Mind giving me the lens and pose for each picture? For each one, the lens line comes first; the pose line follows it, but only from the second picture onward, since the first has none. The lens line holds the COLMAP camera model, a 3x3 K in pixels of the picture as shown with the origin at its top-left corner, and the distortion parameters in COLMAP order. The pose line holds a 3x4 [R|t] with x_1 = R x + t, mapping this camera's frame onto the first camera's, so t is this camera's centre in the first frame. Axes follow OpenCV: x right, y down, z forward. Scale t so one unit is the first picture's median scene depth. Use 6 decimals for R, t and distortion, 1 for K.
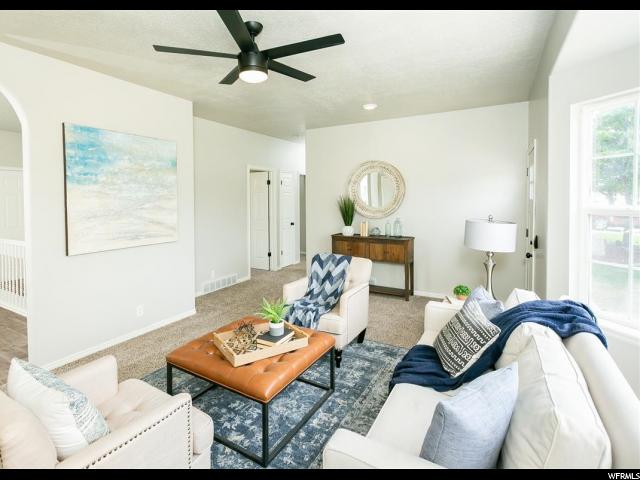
lens RADIAL K [[332.1, 0, 308.5], [0, 332.1, 199.1], [0, 0, 1]] dist [-0.000488, -0.000014]
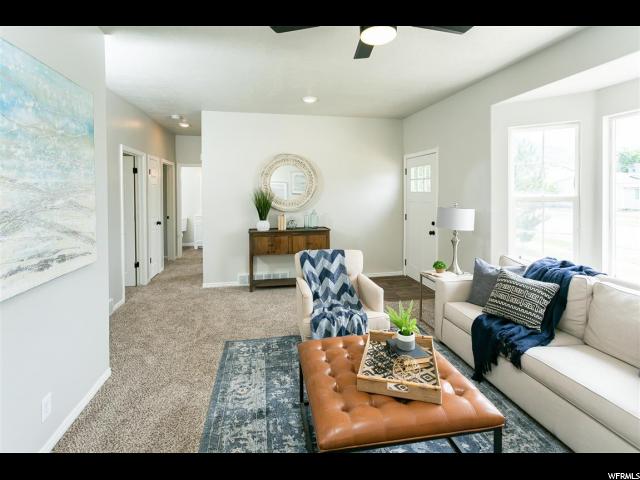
lens RADIAL K [[306.0, 0, 319.9], [0, 306.0, 194.3], [0, 0, 1]] dist [0.000777, 0.000216]
pose [[0.751412, -0.004270, 0.659820, -0.401391], [0.003991, 0.999990, 0.001925, 0.006647], [-0.659821, 0.001187, 0.751422, 0.288697]]
